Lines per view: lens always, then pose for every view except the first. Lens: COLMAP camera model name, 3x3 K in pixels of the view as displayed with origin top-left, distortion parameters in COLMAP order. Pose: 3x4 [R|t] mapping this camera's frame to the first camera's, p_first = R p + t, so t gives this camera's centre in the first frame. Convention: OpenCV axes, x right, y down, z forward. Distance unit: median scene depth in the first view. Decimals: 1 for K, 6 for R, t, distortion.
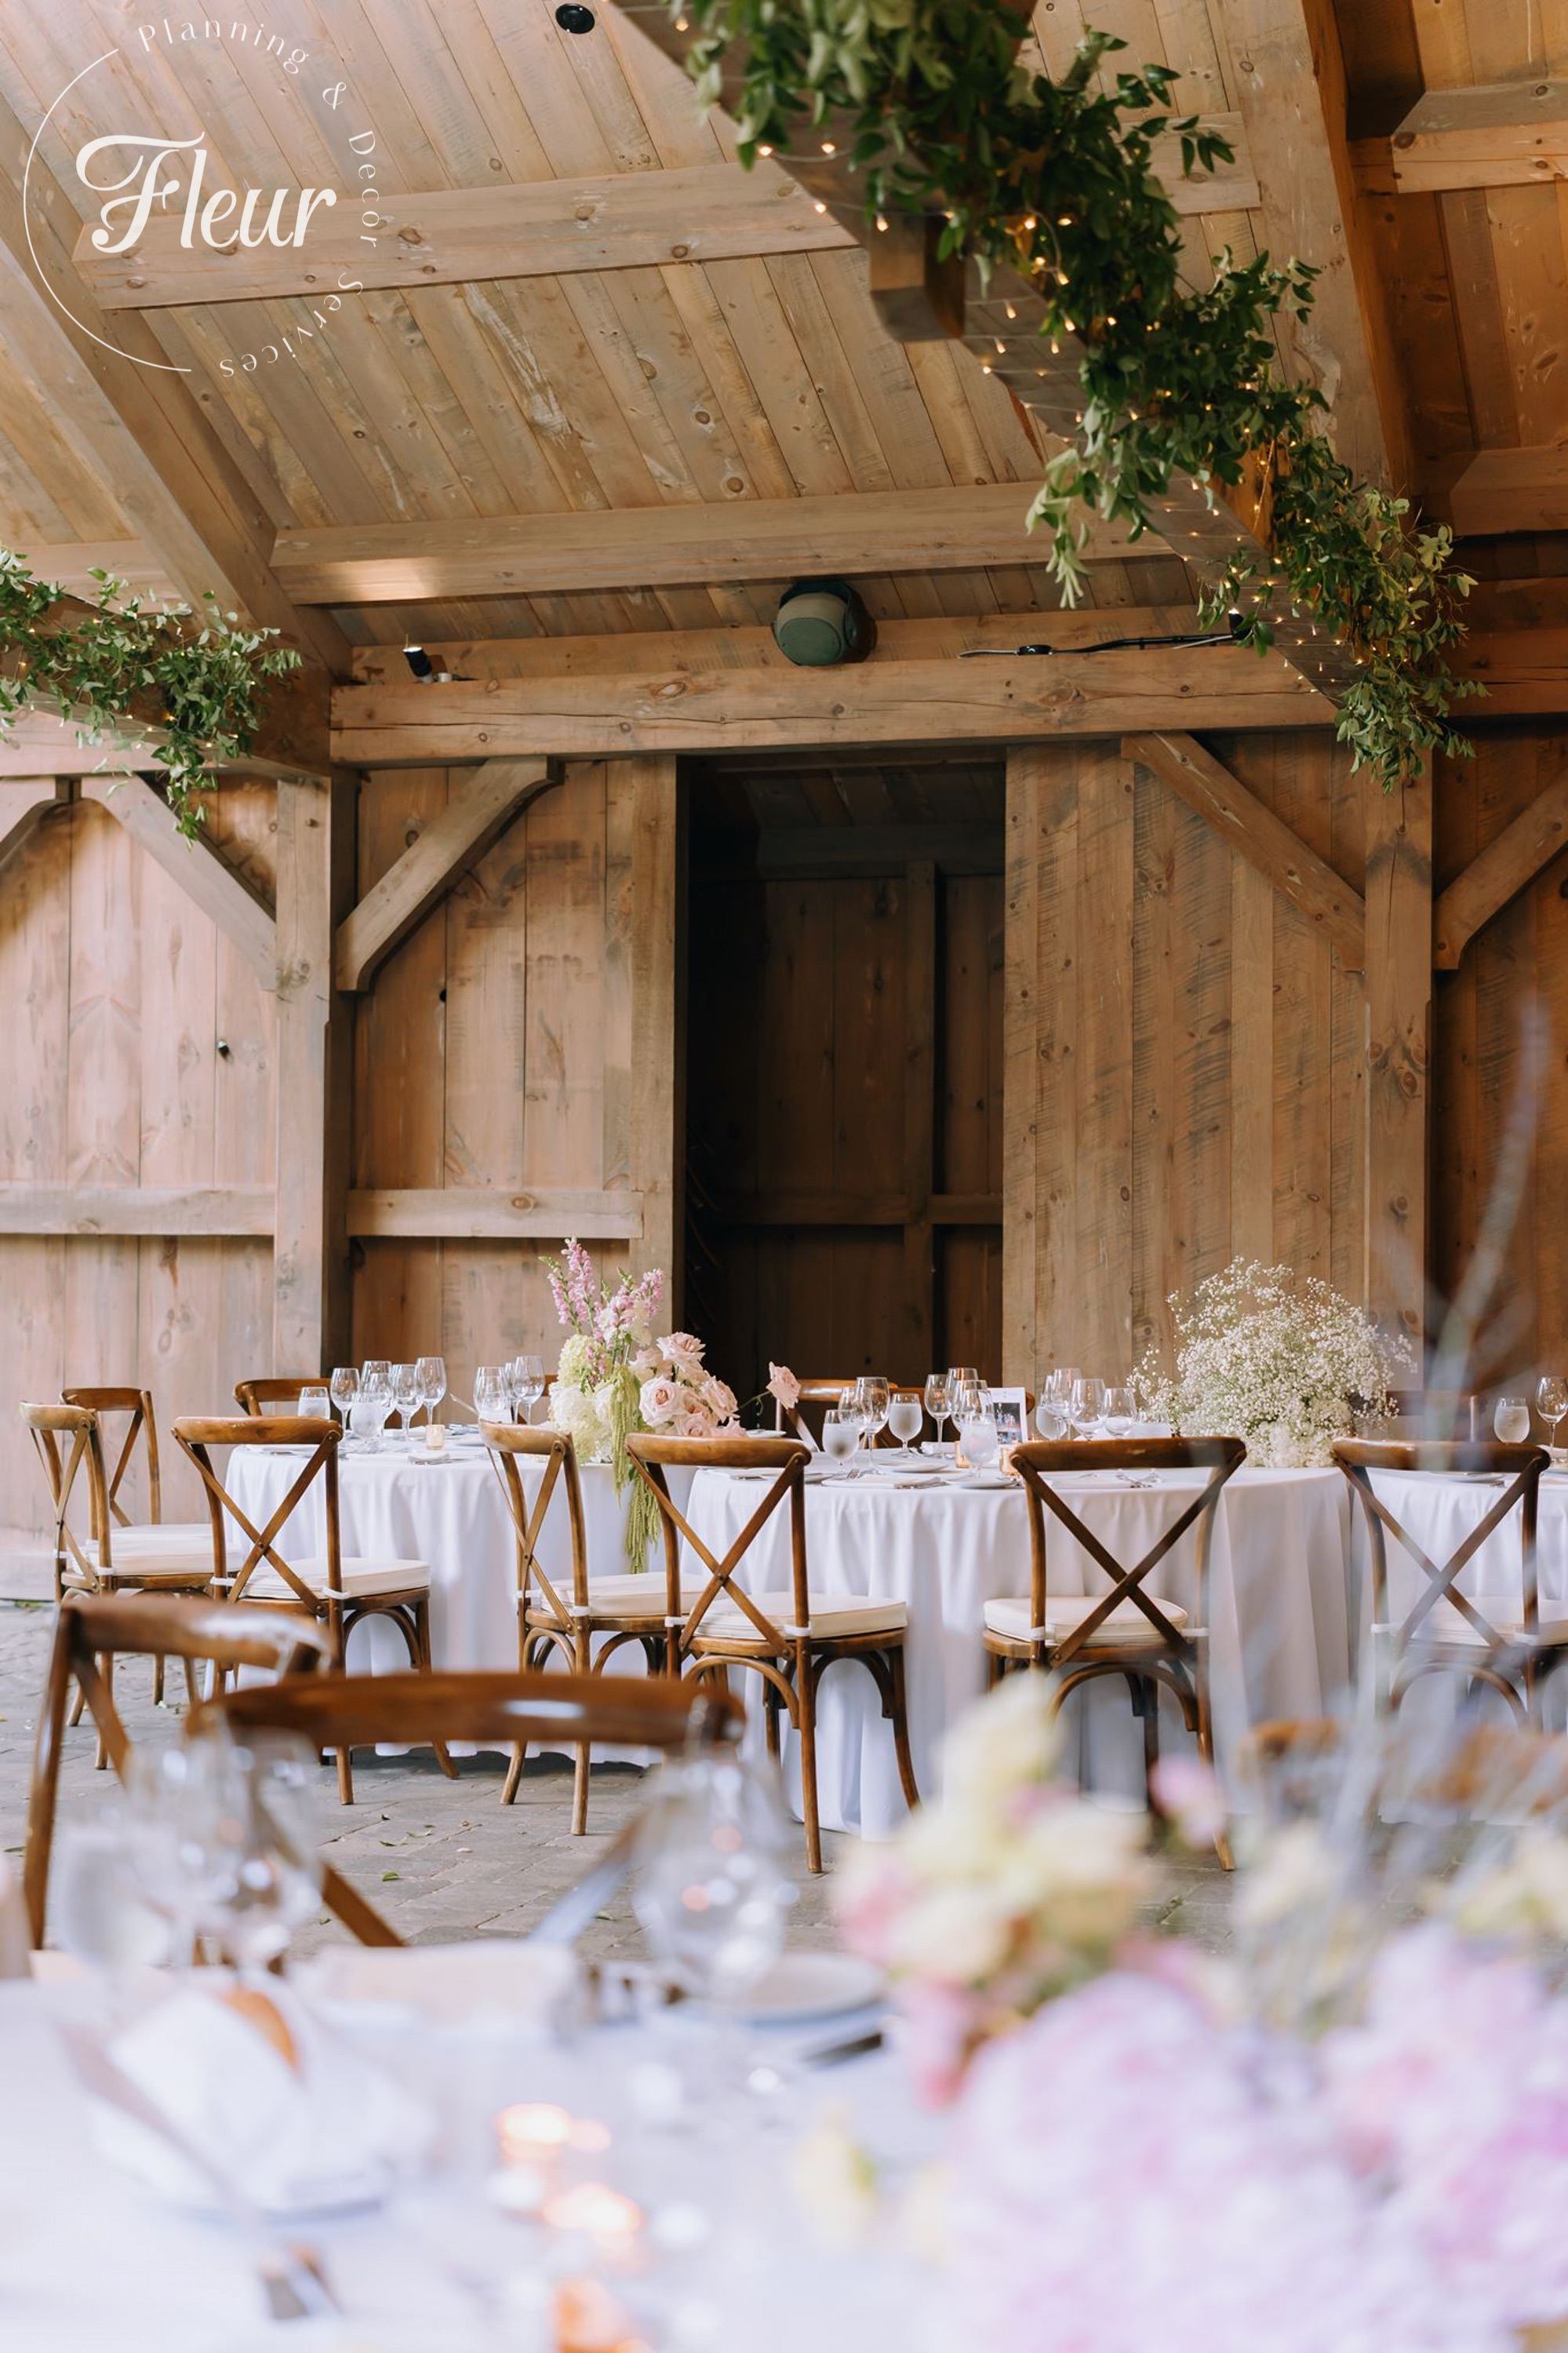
lens RADIAL K [[3471.3, 0, 784.0], [0, 3471.3, 1176.5], [0, 0, 1]] dist [0.009870, 0.010711]
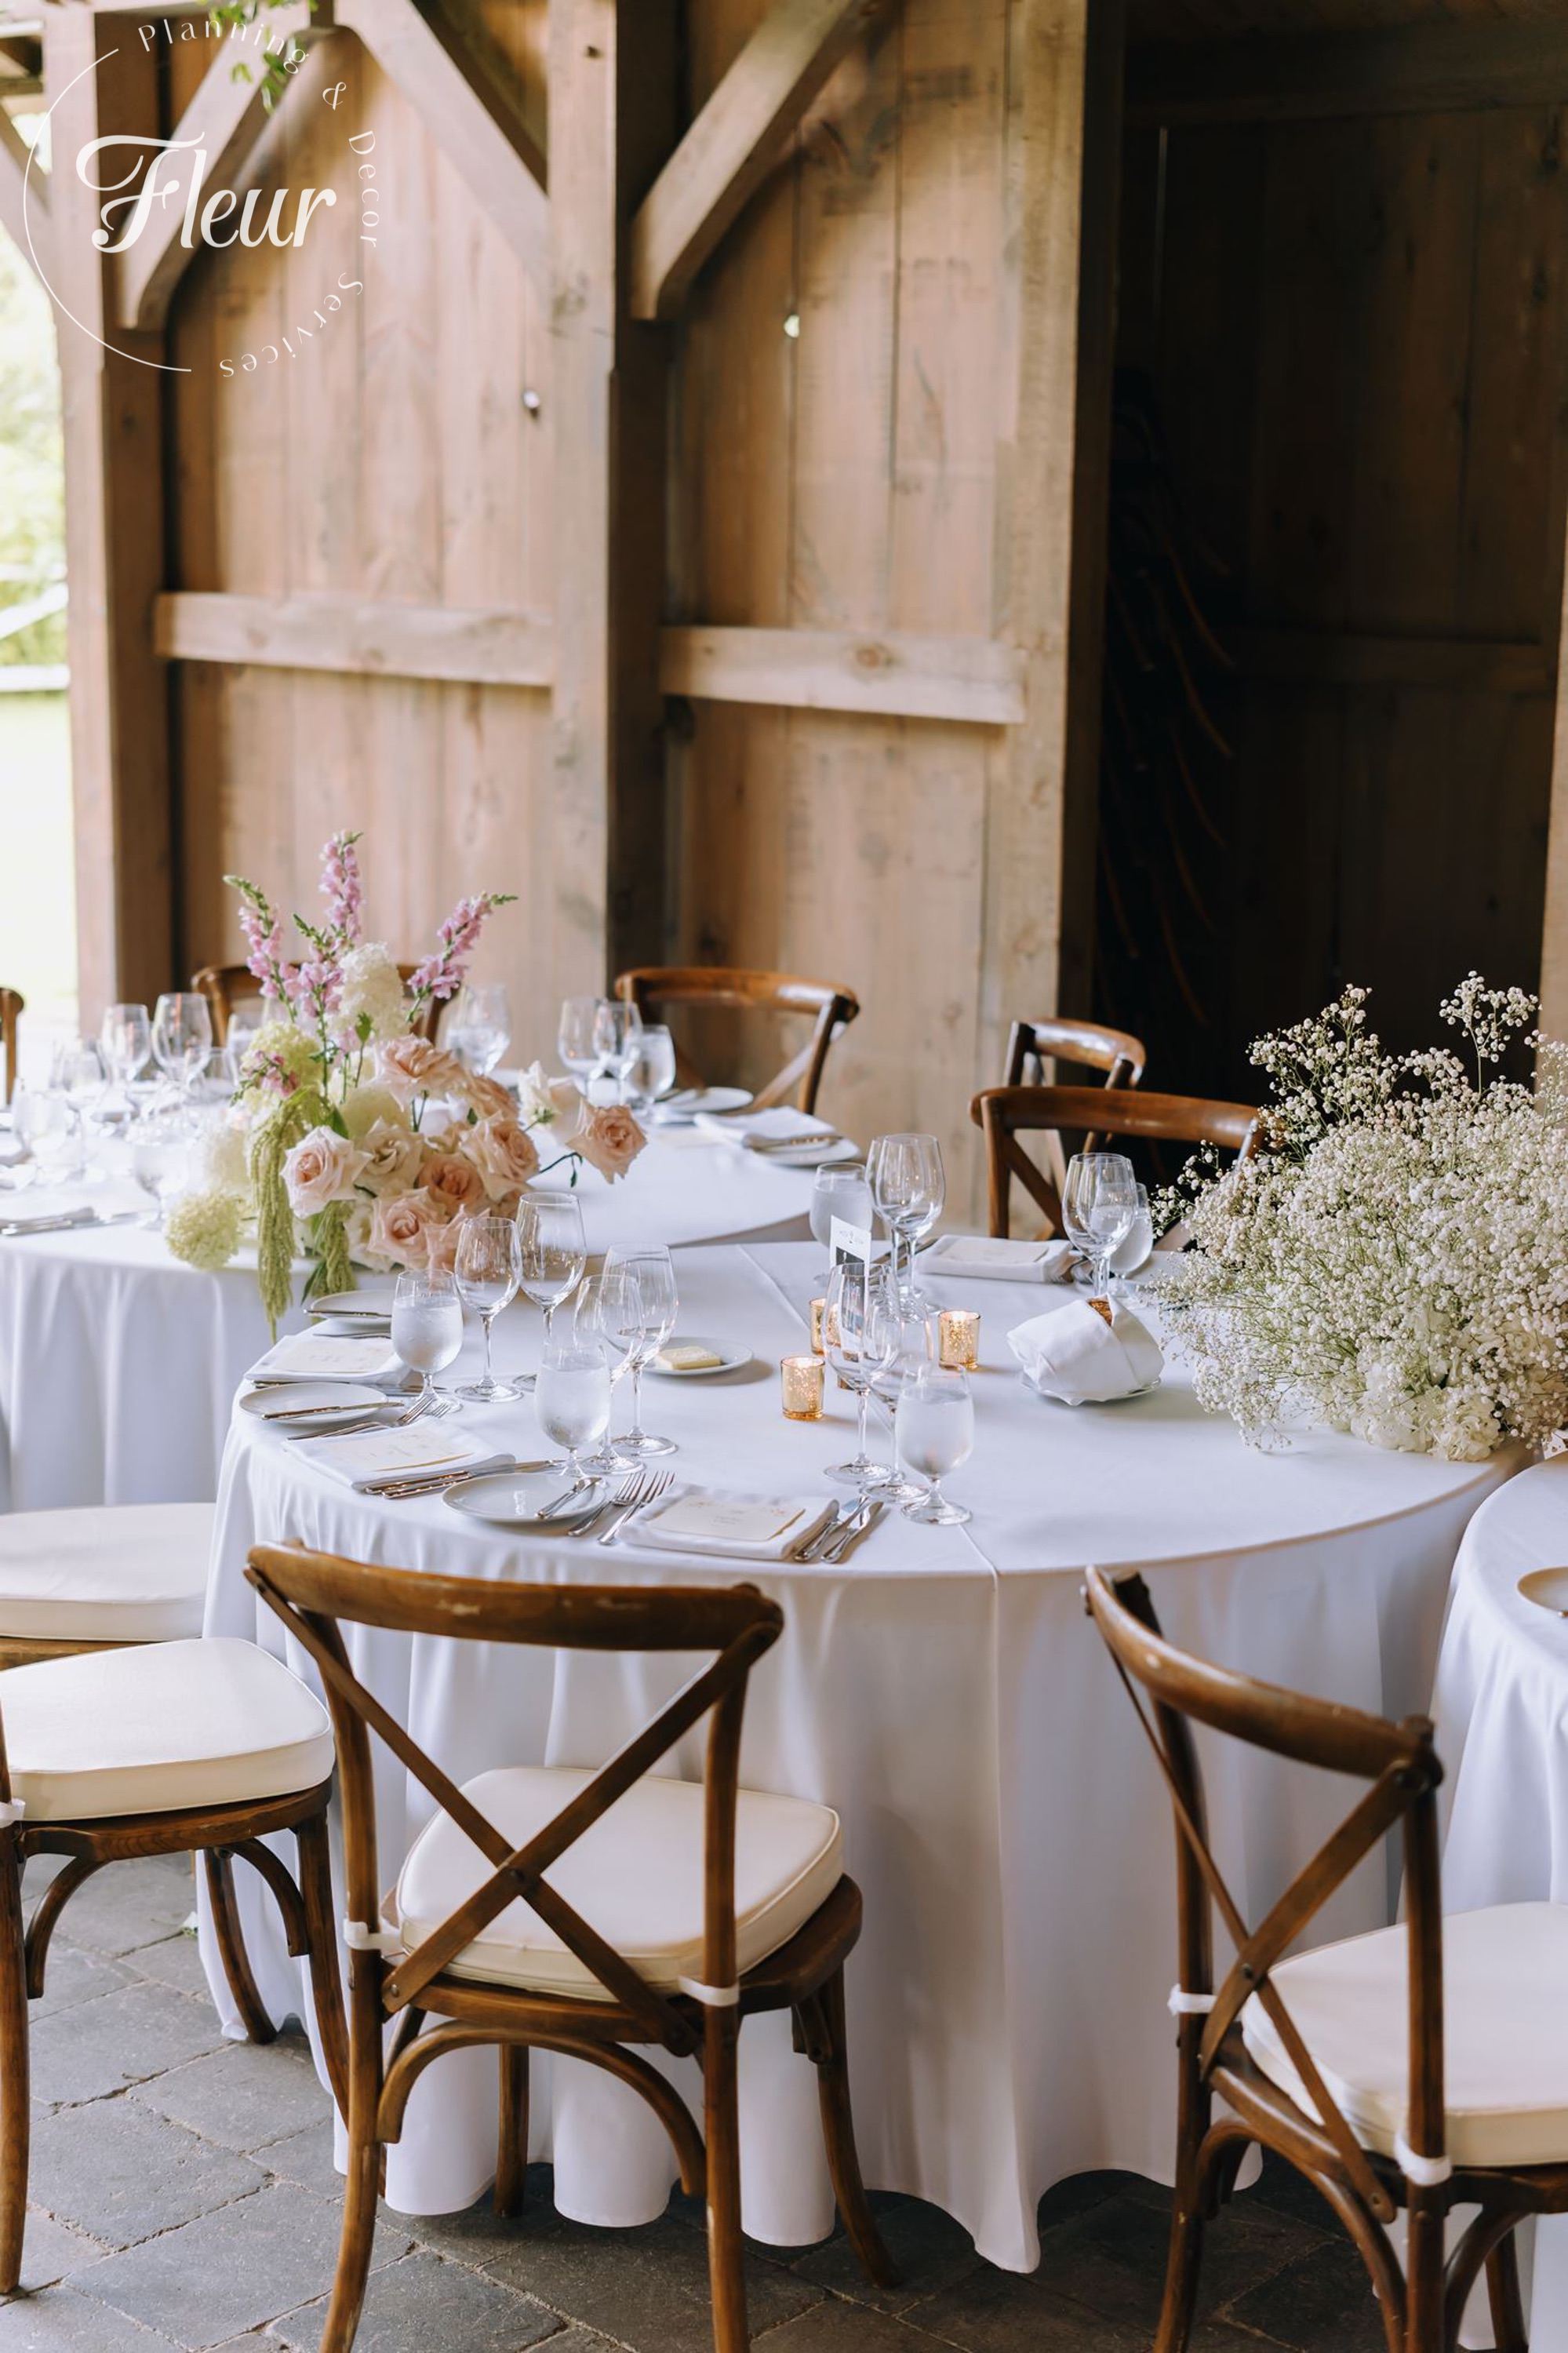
lens RADIAL K [[3504.5, 0, 789.5], [0, 3504.5, 1326.0], [0, 0, 1]] dist [0.005170, -0.086460]
pose [[0.913432, 0.104677, -0.393299, 0.183733], [-0.000448, 0.966617, 0.256226, -0.039987], [0.406991, -0.233869, 0.882986, 0.388286]]
